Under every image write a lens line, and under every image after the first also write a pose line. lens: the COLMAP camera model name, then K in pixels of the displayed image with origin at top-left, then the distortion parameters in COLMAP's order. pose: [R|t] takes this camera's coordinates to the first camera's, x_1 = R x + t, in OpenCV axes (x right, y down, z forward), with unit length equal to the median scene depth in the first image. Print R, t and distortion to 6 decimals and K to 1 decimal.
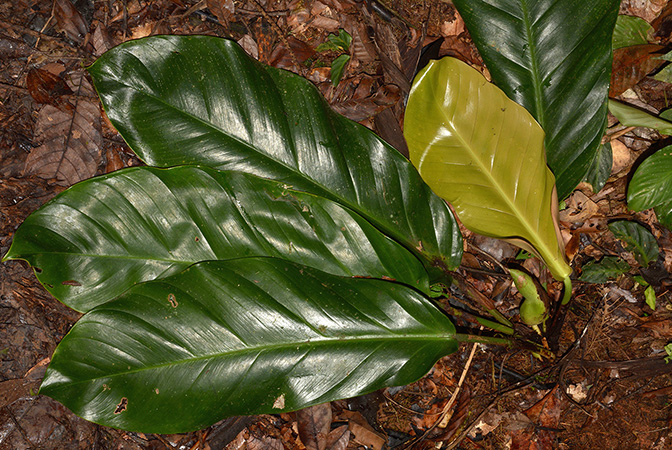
lens RADIAL K [[889.7, 0, 335.9], [0, 889.7, 224.9], [0, 0, 1]] dist [0.008296, 0.000000]
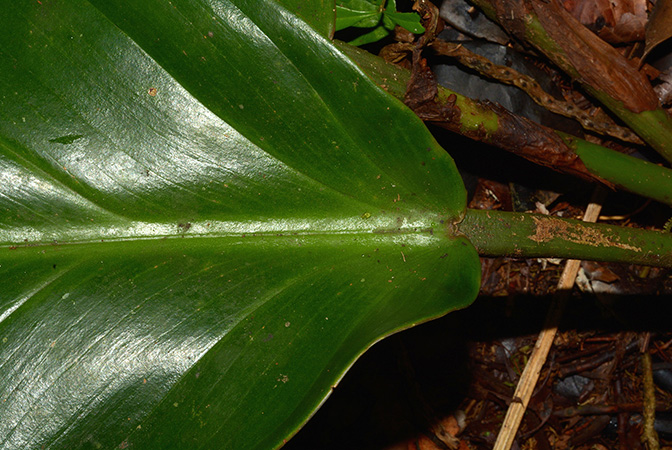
lens RADIAL K [[1746.2, 0, 336.0], [0, 1746.2, 225.1], [0, 0, 1]] dist [-0.092687, 0.000000]
pose [[0.999165, -0.013074, 0.038699, 0.092897], [0.009944, 0.996744, 0.080013, 0.094088], [-0.039619, -0.079561, 0.996042, 0.633873]]
